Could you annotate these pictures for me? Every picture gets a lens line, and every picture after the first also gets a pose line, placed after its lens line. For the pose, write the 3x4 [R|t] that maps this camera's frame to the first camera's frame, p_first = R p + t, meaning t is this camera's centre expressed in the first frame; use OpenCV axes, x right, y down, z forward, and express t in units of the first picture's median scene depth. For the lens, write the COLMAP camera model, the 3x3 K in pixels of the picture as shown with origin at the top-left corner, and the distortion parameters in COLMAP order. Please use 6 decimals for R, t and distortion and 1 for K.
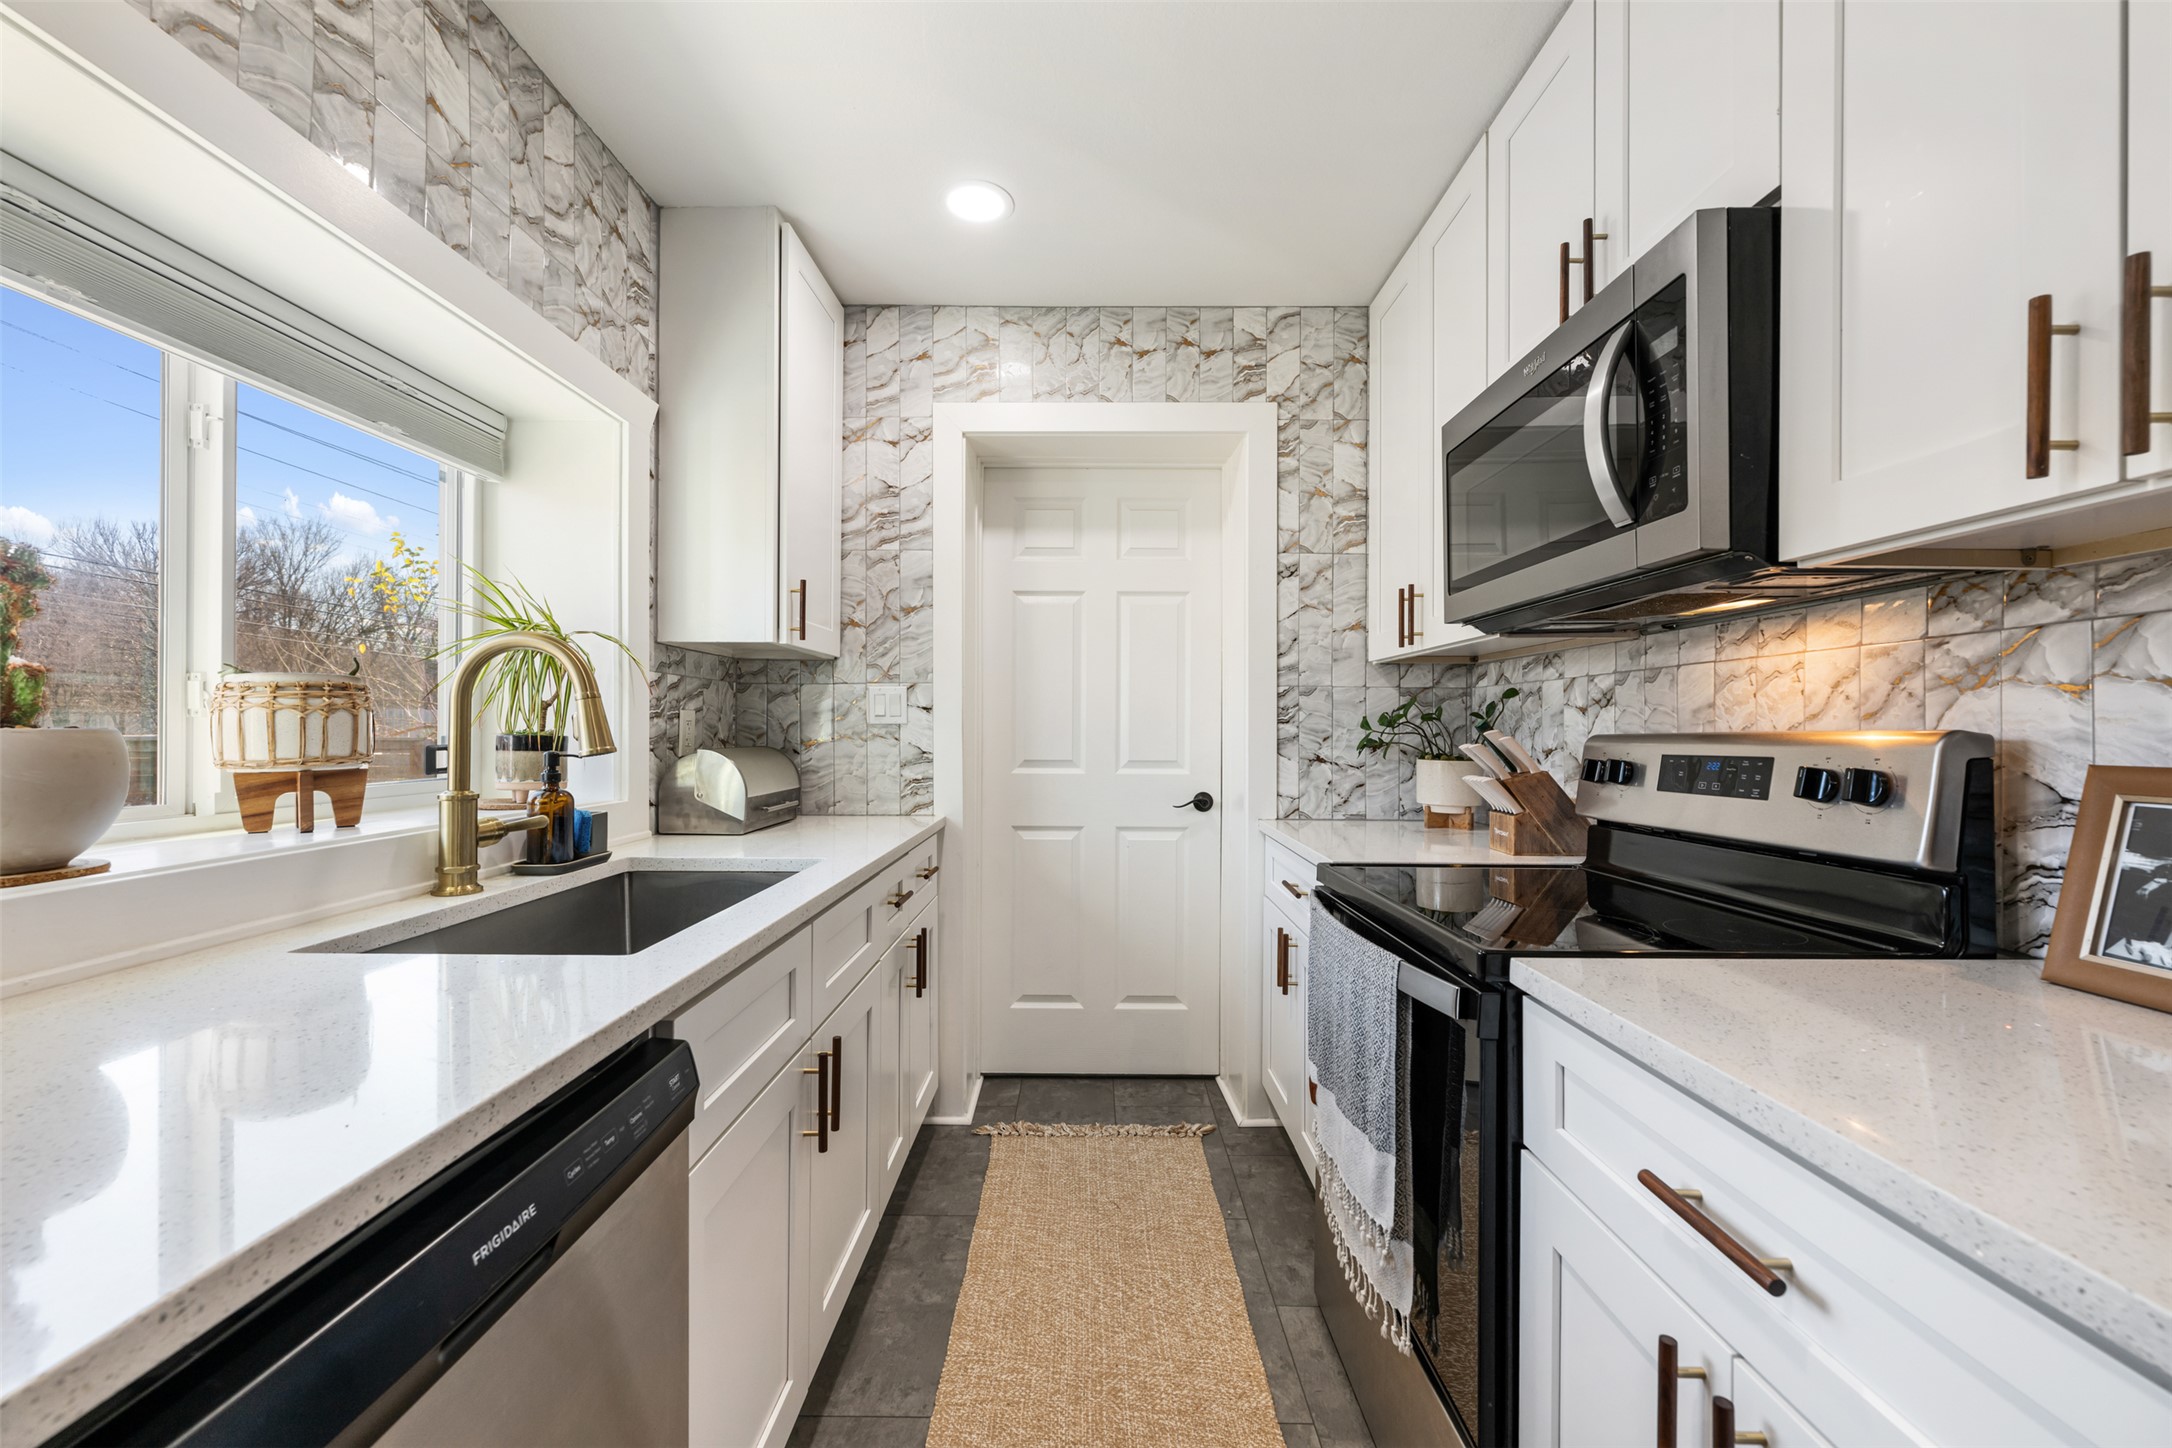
lens RADIAL K [[859.7, 0, 1085.4], [0, 859.7, 728.2], [0, 0, 1]] dist [-0.000175, 0.000096]
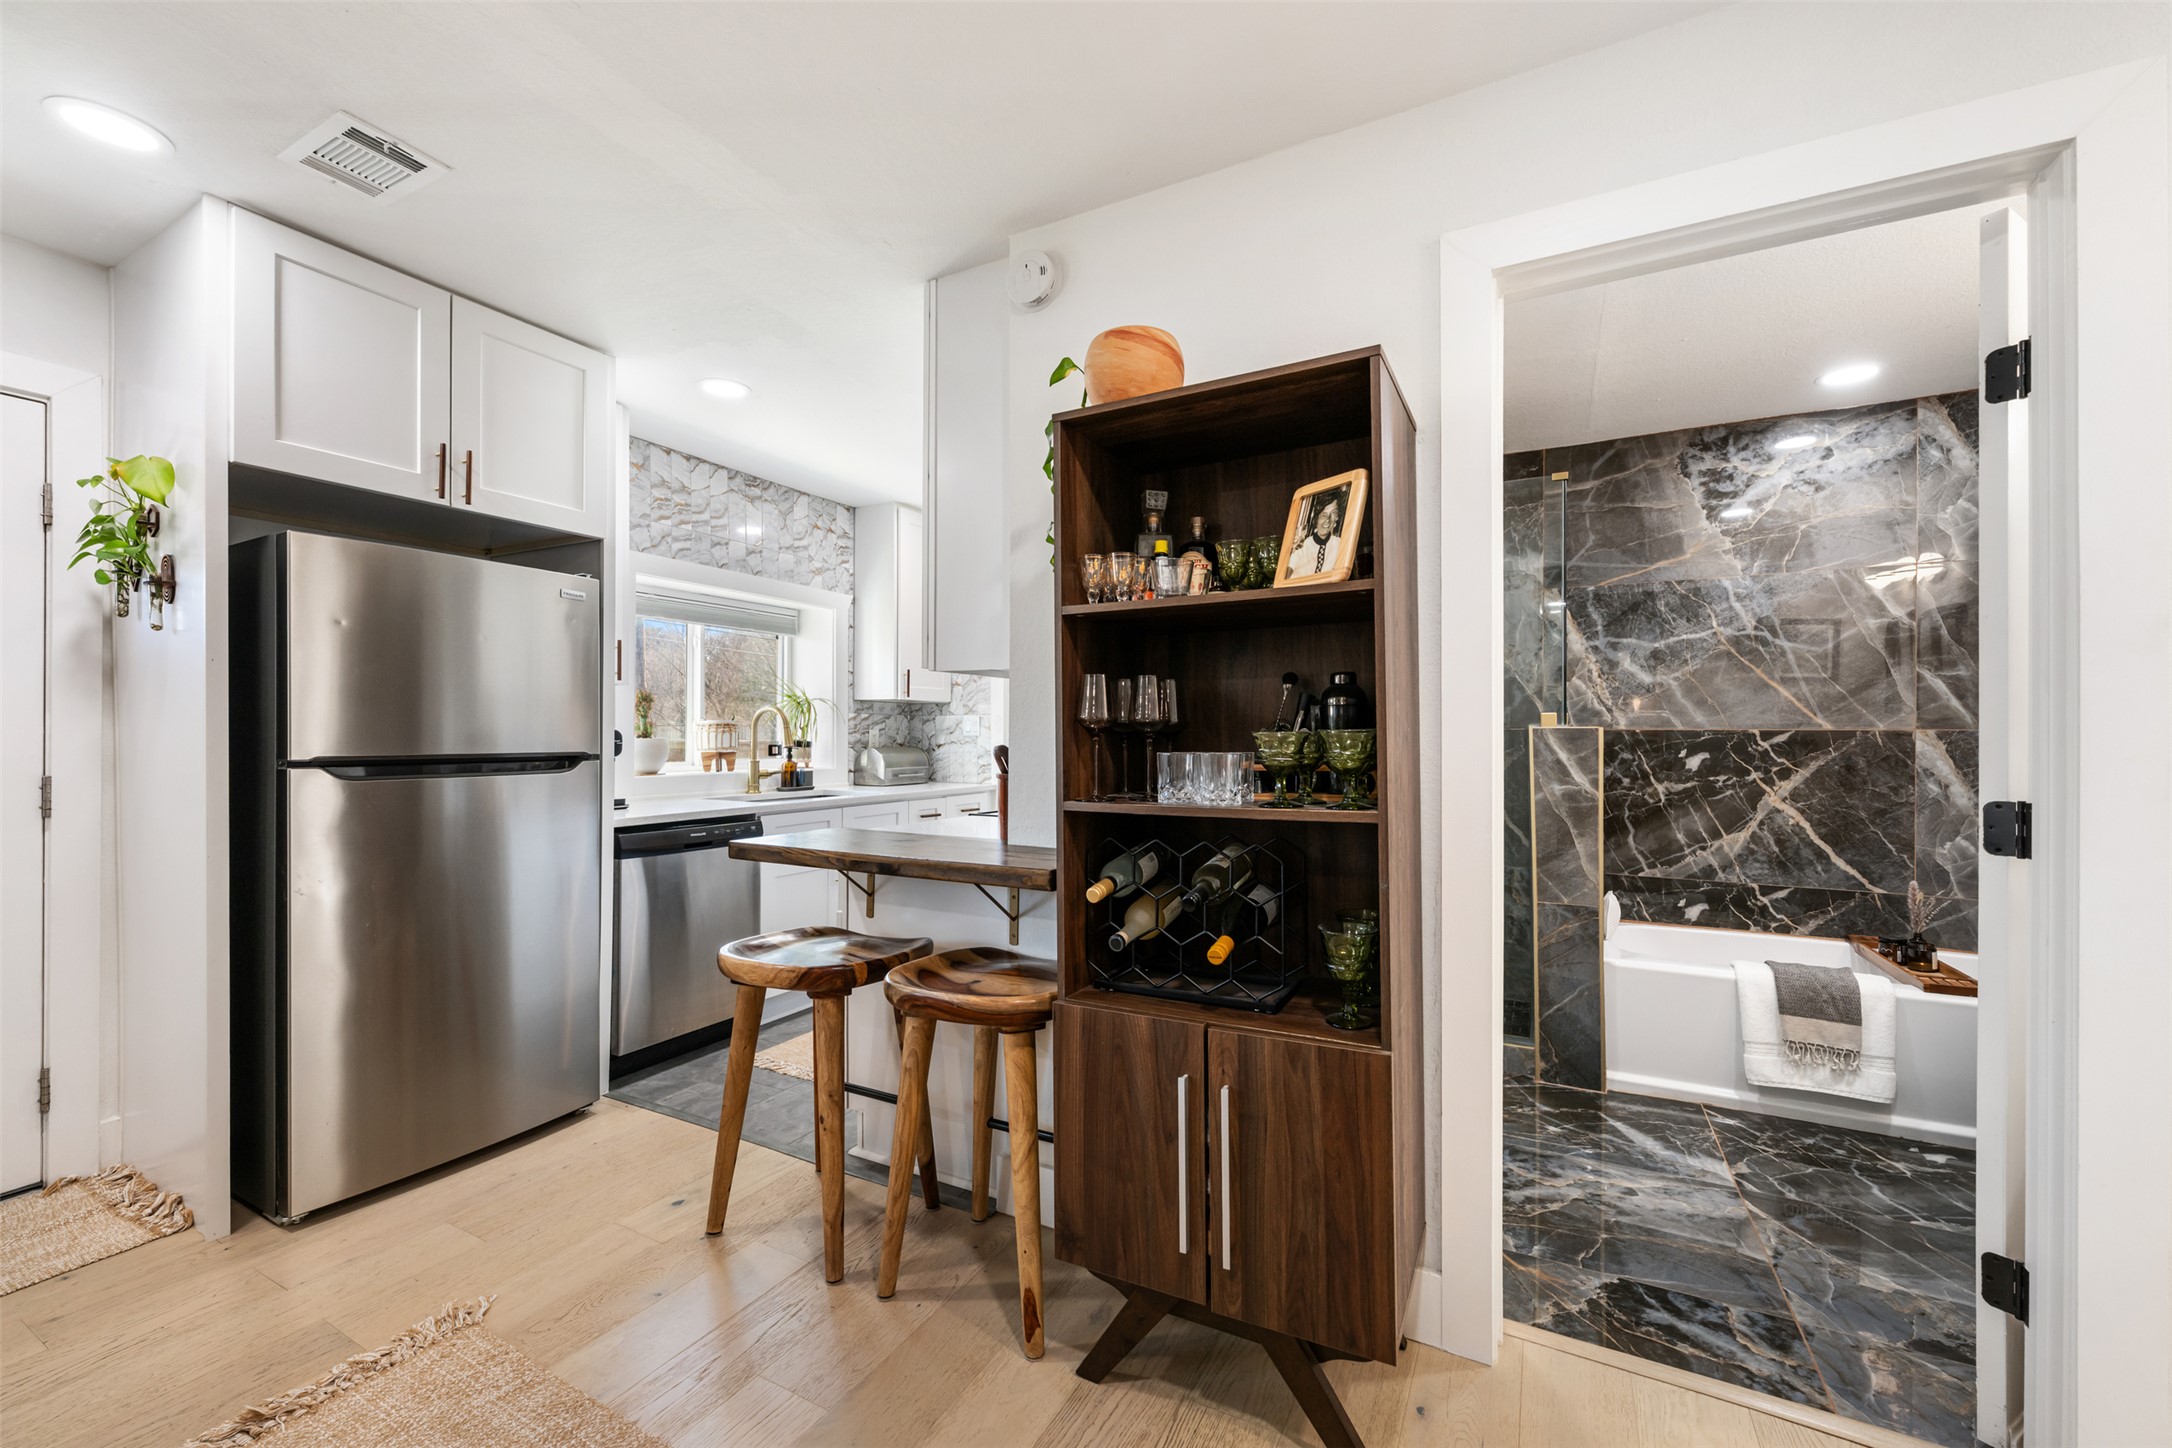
lens RADIAL K [[861.5, 0, 1080.6], [0, 861.5, 734.5], [0, 0, 1]] dist [0.000758, 0.000108]
pose [[0.883829, -0.000729, -0.467809, 0.912206], [-0.000276, 0.999998, -0.002079, -0.004150], [0.467810, 0.001967, 0.883827, -0.606689]]
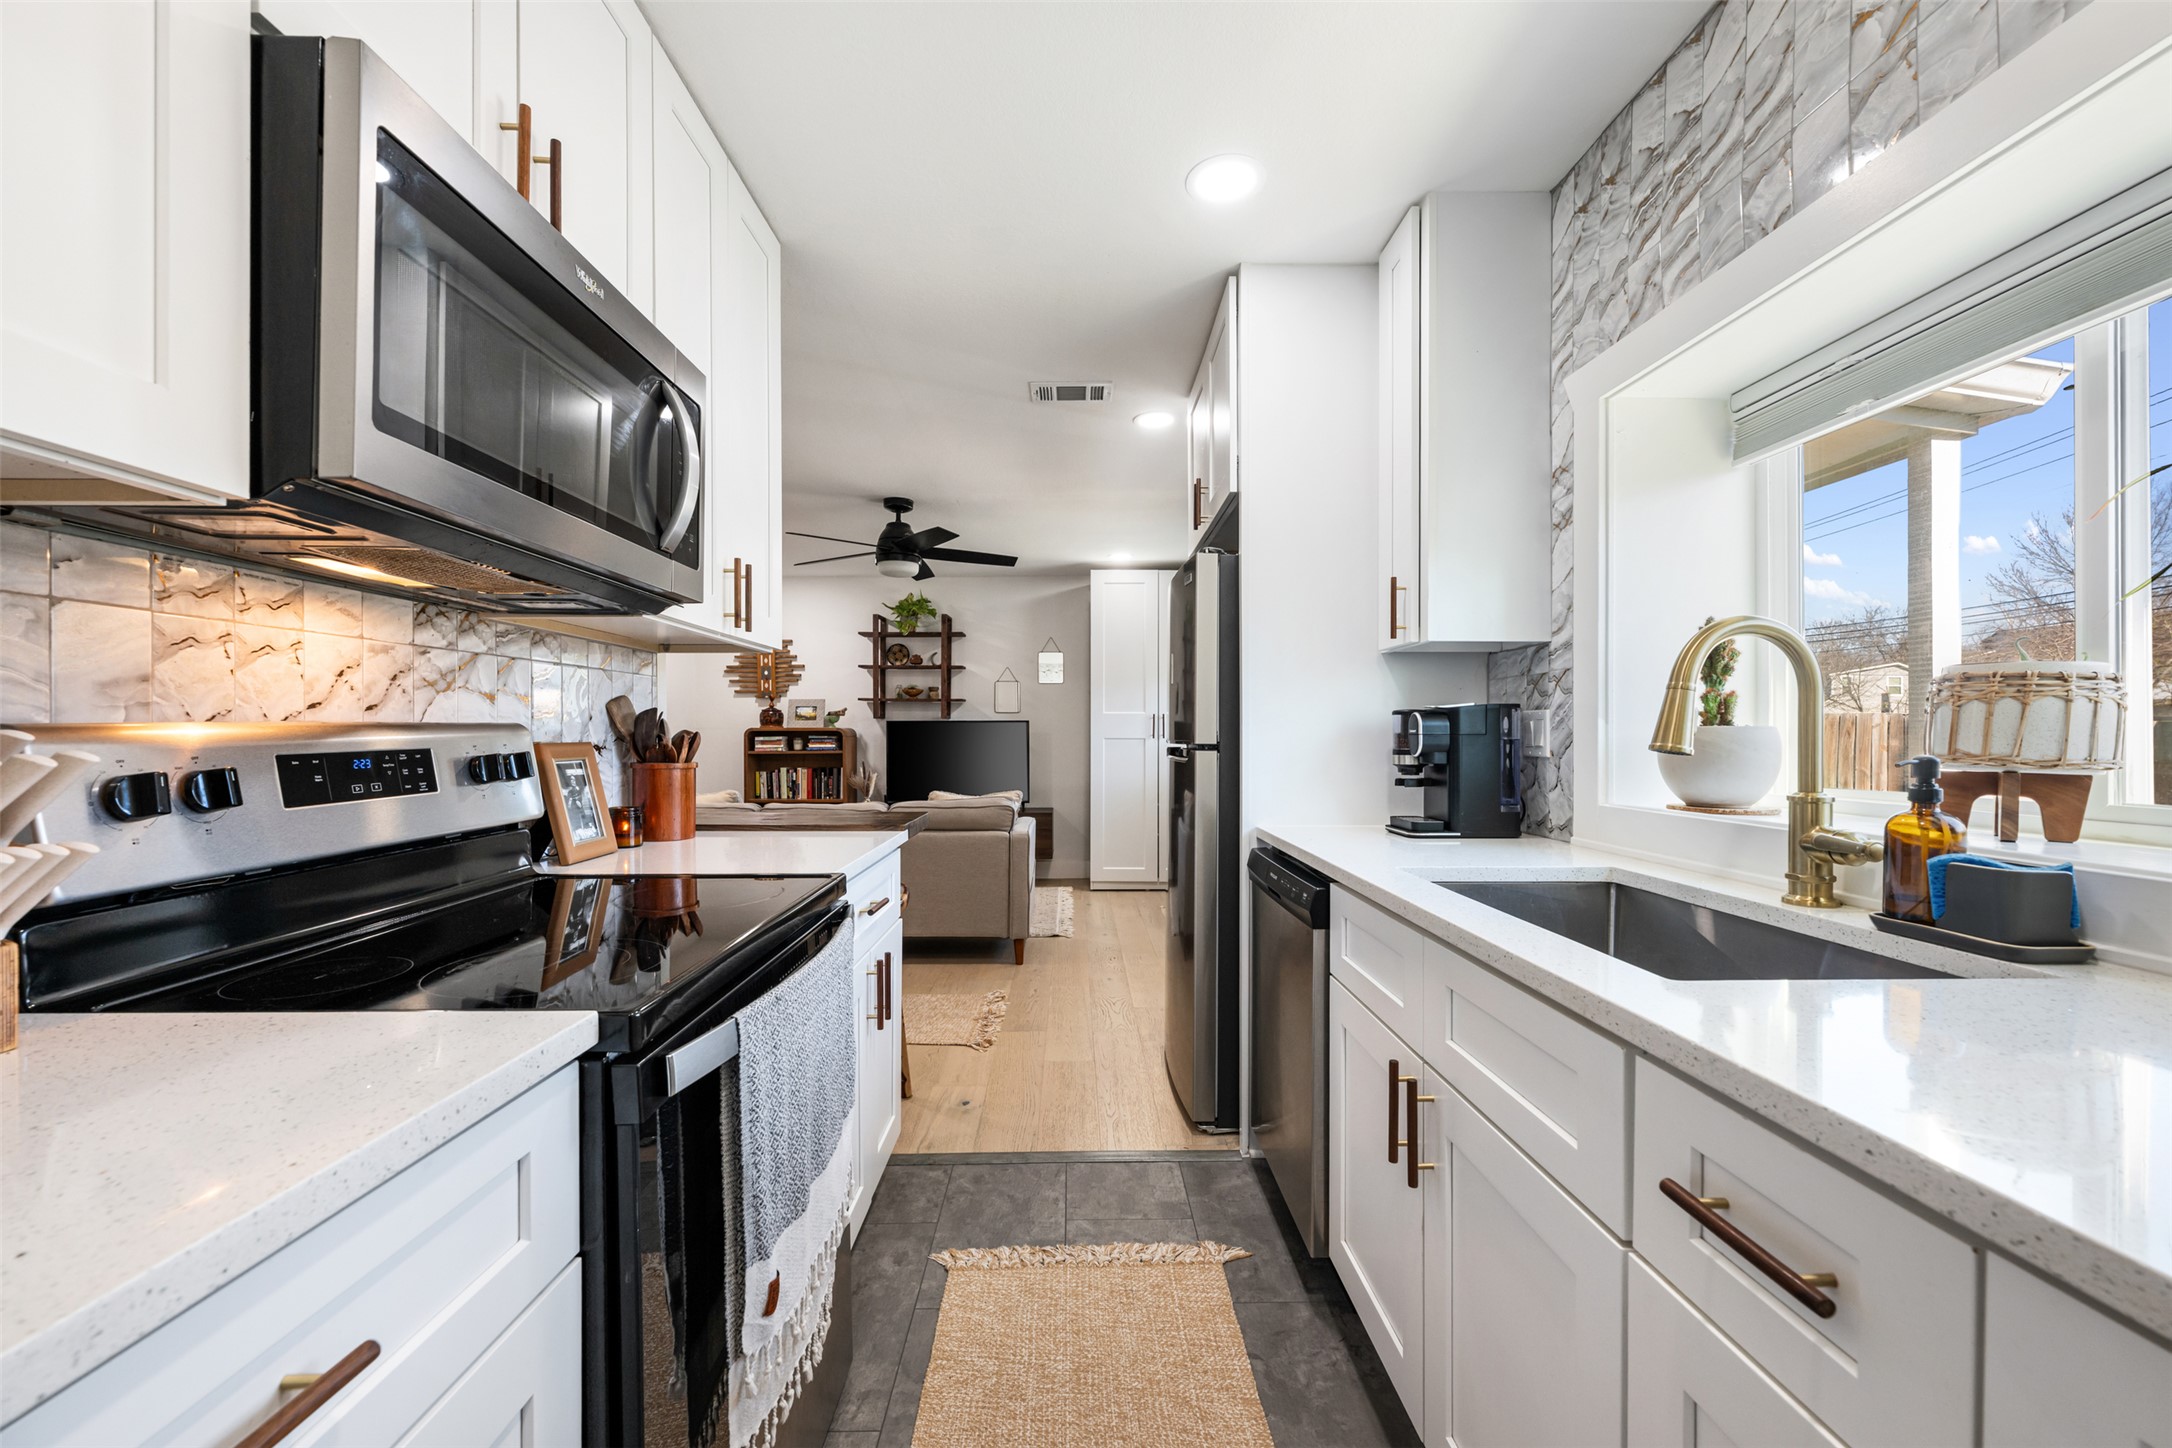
lens RADIAL K [[859.7, 0, 1085.4], [0, 859.7, 728.2], [0, 0, 1]] dist [-0.000175, 0.000096]
pose [[-0.999799, -0.003409, -0.019773, 0.031746], [-0.003256, 0.999965, -0.007746, 0.007932], [0.019799, -0.007680, -0.999774, 1.025707]]
